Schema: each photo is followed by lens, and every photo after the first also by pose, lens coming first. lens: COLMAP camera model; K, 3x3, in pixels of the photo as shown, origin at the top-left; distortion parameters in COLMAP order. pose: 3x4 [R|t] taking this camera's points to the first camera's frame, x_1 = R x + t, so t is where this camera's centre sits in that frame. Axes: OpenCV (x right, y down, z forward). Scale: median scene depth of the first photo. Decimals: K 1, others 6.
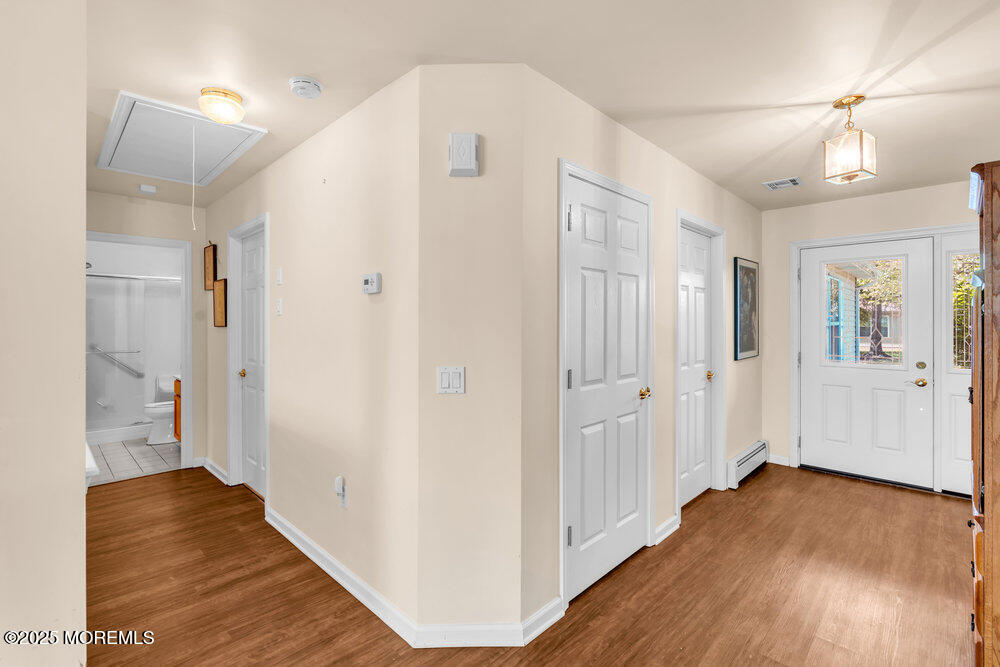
lens RADIAL K [[451.5, 0, 502.9], [0, 451.5, 324.4], [0, 0, 1]] dist [-0.005239, 0.000967]
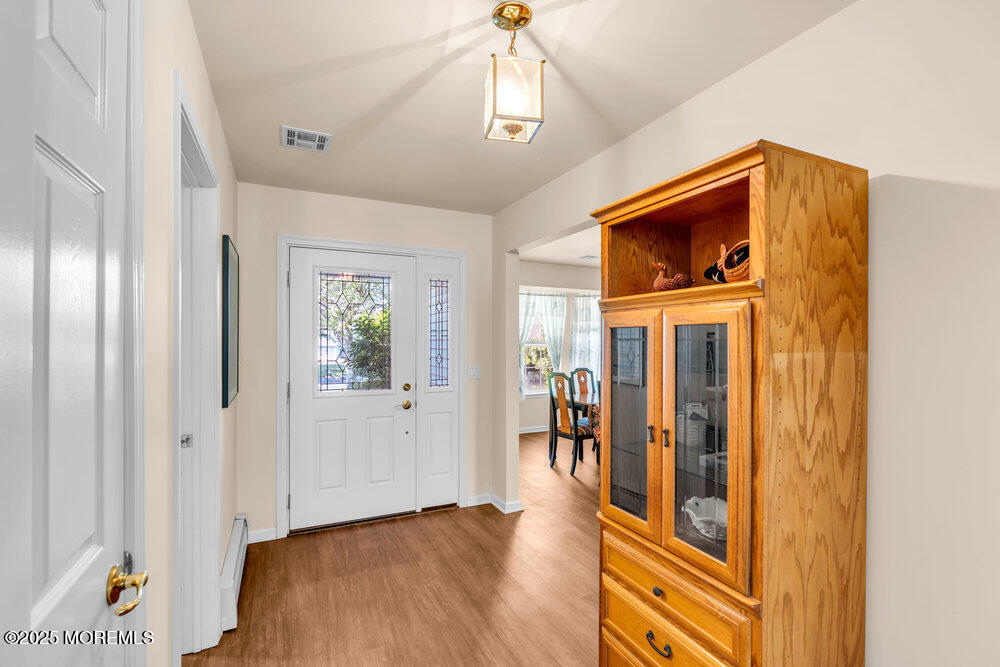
lens RADIAL K [[451.5, 0, 502.1], [0, 451.5, 338.6], [0, 0, 1]] dist [-0.005239, 0.000967]
pose [[0.345671, 0.005431, 0.938340, 0.082843], [0.002782, 0.999973, -0.006812, -0.007006], [-0.938351, 0.004966, 0.345647, 0.466534]]
